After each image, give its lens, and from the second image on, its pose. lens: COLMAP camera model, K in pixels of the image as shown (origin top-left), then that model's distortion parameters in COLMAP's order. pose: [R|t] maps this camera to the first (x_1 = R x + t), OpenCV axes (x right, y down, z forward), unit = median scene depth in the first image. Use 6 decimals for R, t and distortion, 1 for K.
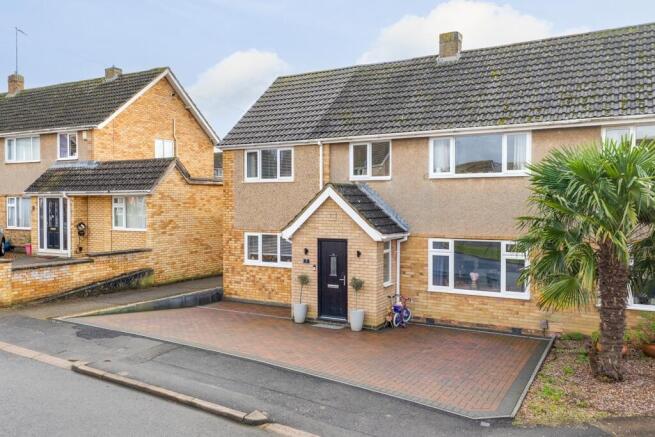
lens RADIAL K [[494.2, 0, 324.3], [0, 494.2, 220.2], [0, 0, 1]] dist [0.005211, -0.019399]
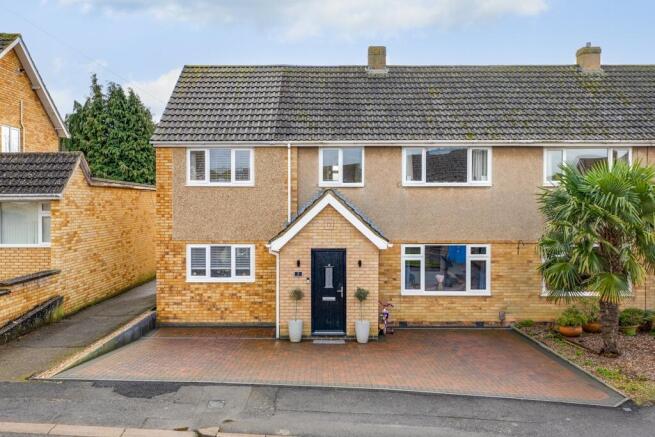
lens RADIAL K [[494.2, 0, 327.9], [0, 494.2, 215.8], [0, 0, 1]] dist [0.005211, -0.019399]
pose [[0.888211, -0.009226, 0.459343, -0.389116], [0.015246, 0.999840, -0.009399, -0.015027], [-0.459183, 0.015351, 0.888209, 0.147903]]
